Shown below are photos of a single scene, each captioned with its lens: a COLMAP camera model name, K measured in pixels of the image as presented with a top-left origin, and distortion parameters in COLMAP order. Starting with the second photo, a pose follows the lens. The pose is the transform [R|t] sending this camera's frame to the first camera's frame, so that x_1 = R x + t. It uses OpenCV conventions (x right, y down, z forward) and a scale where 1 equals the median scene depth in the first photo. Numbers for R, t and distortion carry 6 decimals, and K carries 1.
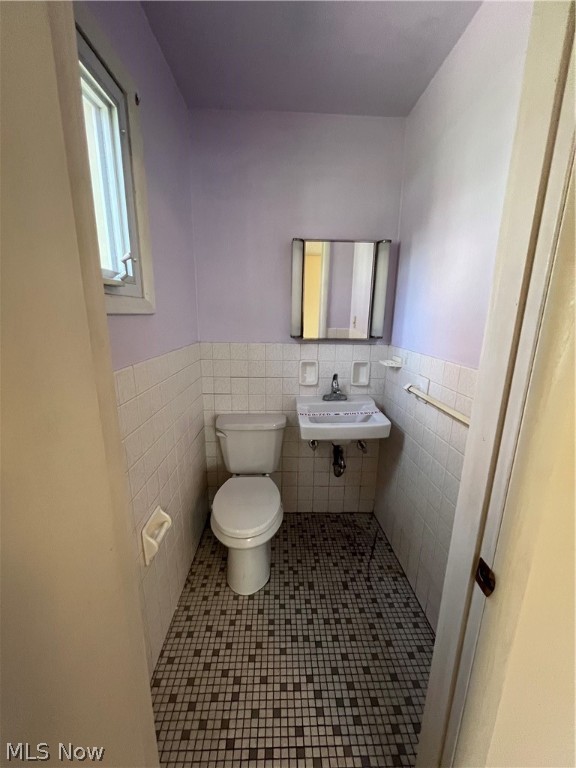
lens RADIAL K [[307.7, 0, 287.0], [0, 307.7, 384.8], [0, 0, 1]] dist [0.000329, 0.000219]
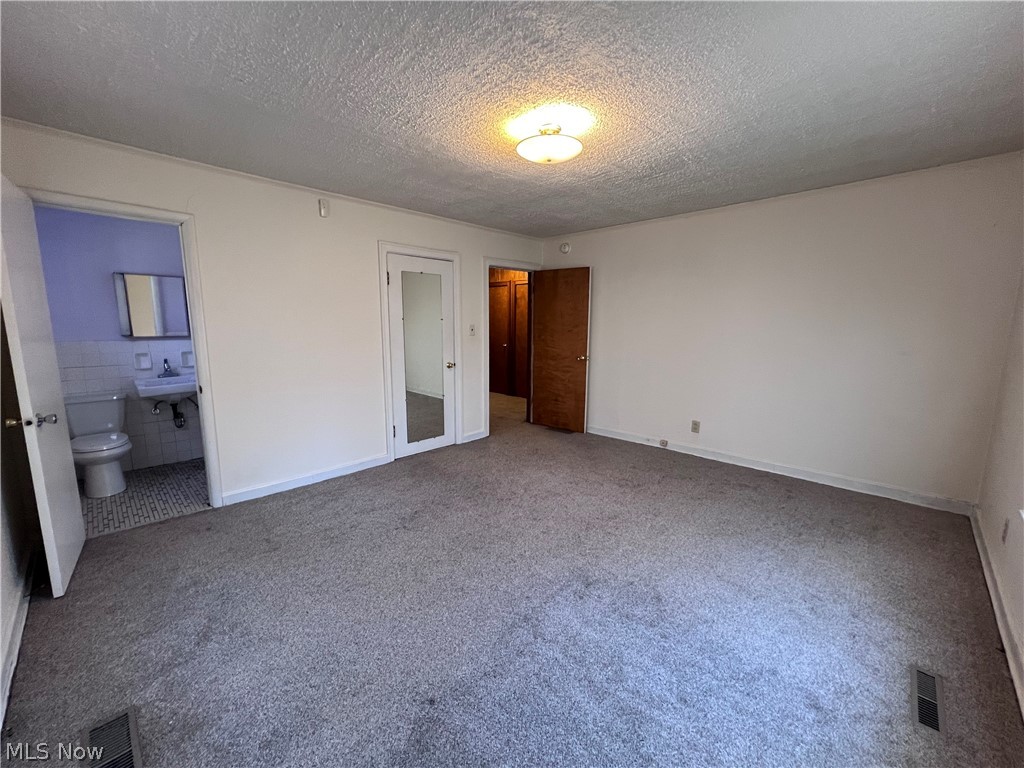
lens RADIAL K [[410.3, 0, 512.3], [0, 410.3, 385.4], [0, 0, 1]] dist [0.000329, 0.000219]
pose [[0.716949, -0.113450, 0.687833, -0.023197], [0.129873, 0.991132, 0.028105, 0.249379], [-0.684922, 0.069181, 0.725325, -1.576377]]
